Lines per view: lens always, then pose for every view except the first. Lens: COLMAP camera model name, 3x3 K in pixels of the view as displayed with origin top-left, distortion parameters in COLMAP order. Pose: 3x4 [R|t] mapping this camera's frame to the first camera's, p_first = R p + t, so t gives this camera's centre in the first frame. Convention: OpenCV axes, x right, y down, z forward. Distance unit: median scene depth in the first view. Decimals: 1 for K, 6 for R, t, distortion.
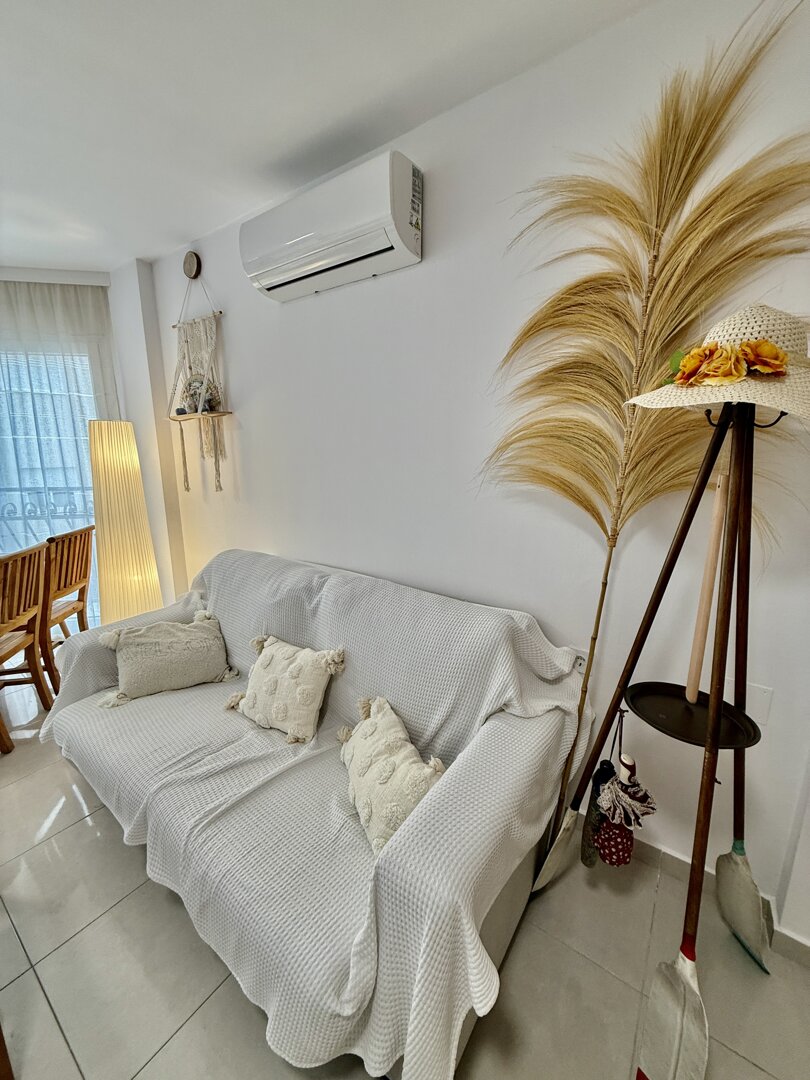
lens RADIAL K [[427.9, 0, 409.1], [0, 427.9, 539.4], [0, 0, 1]] dist [-0.000441, 0.000359]
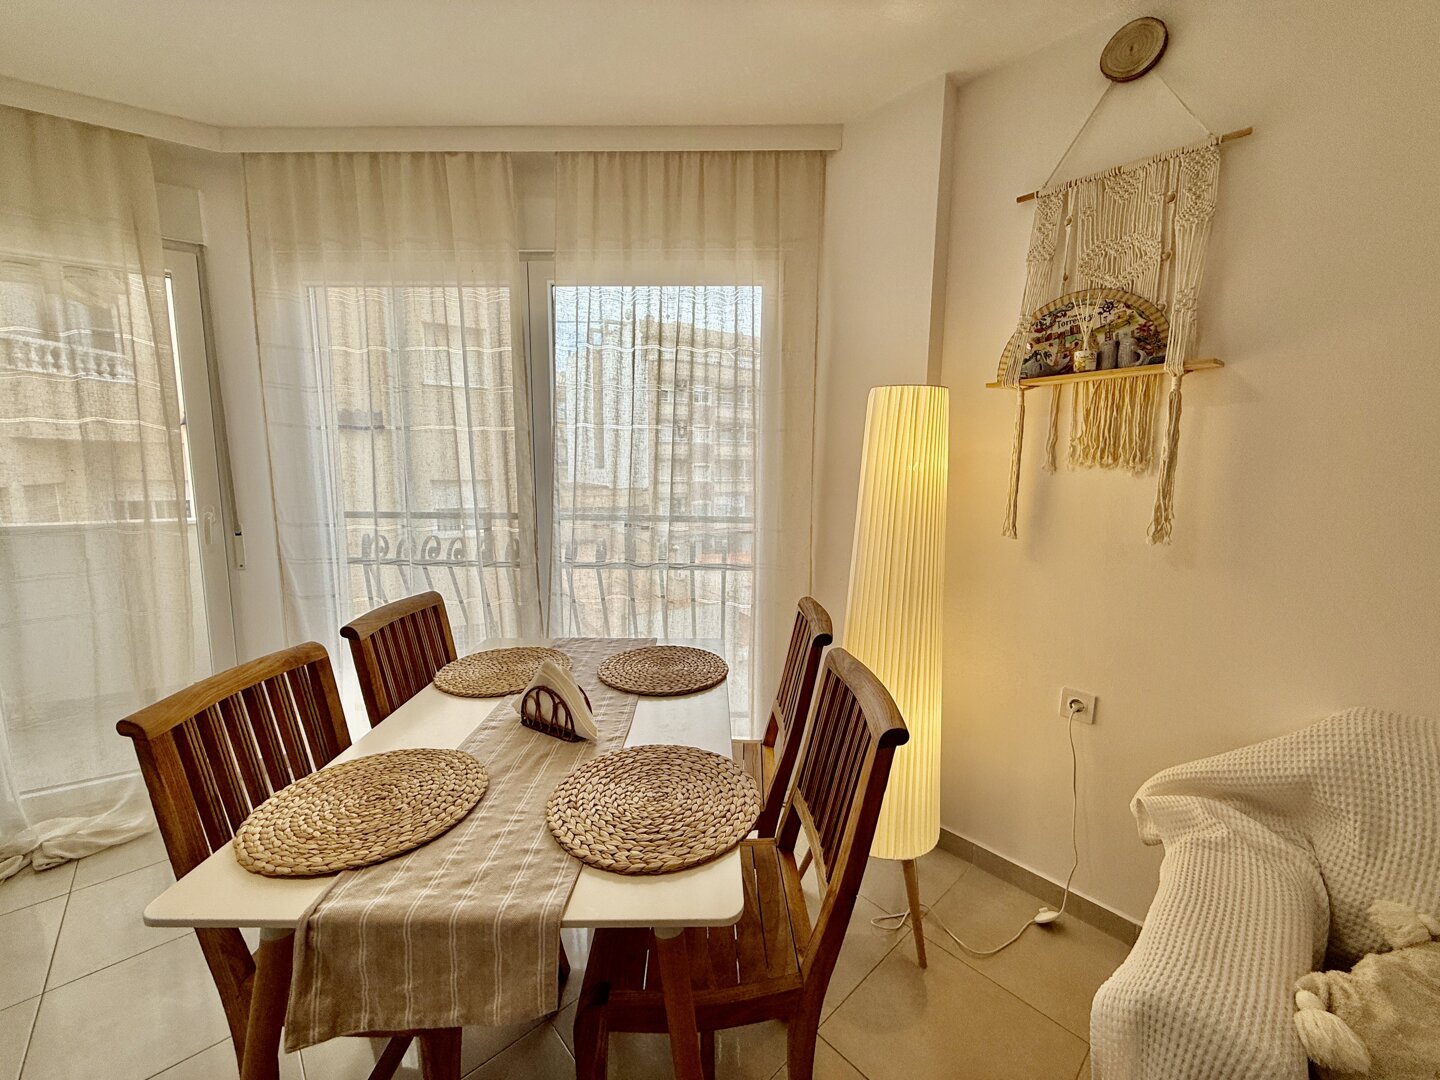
lens RADIAL K [[570.5, 0, 714.6], [0, 570.5, 536.3], [0, 0, 1]] dist [-0.000441, 0.000359]
pose [[0.979009, 0.037694, -0.200301, -0.837965], [-0.052467, 0.996238, -0.068967, -0.061163], [0.196948, 0.078029, 0.977304, 0.372893]]
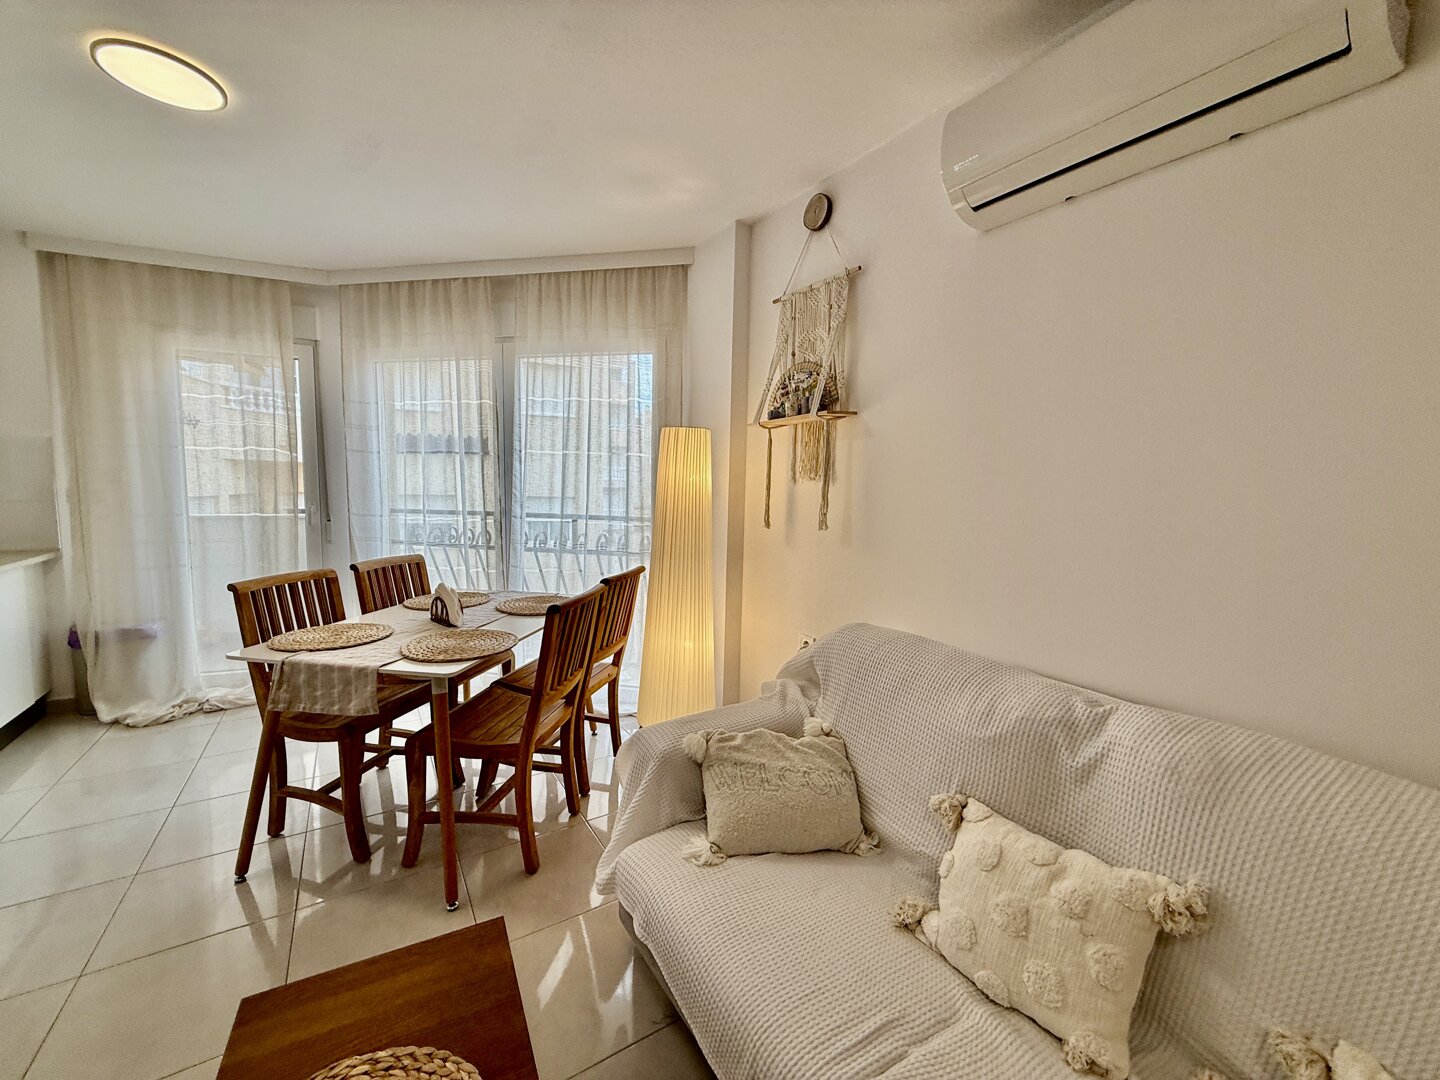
lens RADIAL K [[570.5, 0, 718.4], [0, 570.5, 539.1], [0, 0, 1]] dist [-0.000441, 0.000359]
pose [[0.926523, 0.057430, -0.371830, -0.289044], [-0.099213, 0.990596, -0.094218, 0.001122], [0.362922, 0.124185, 0.923507, 0.139982]]
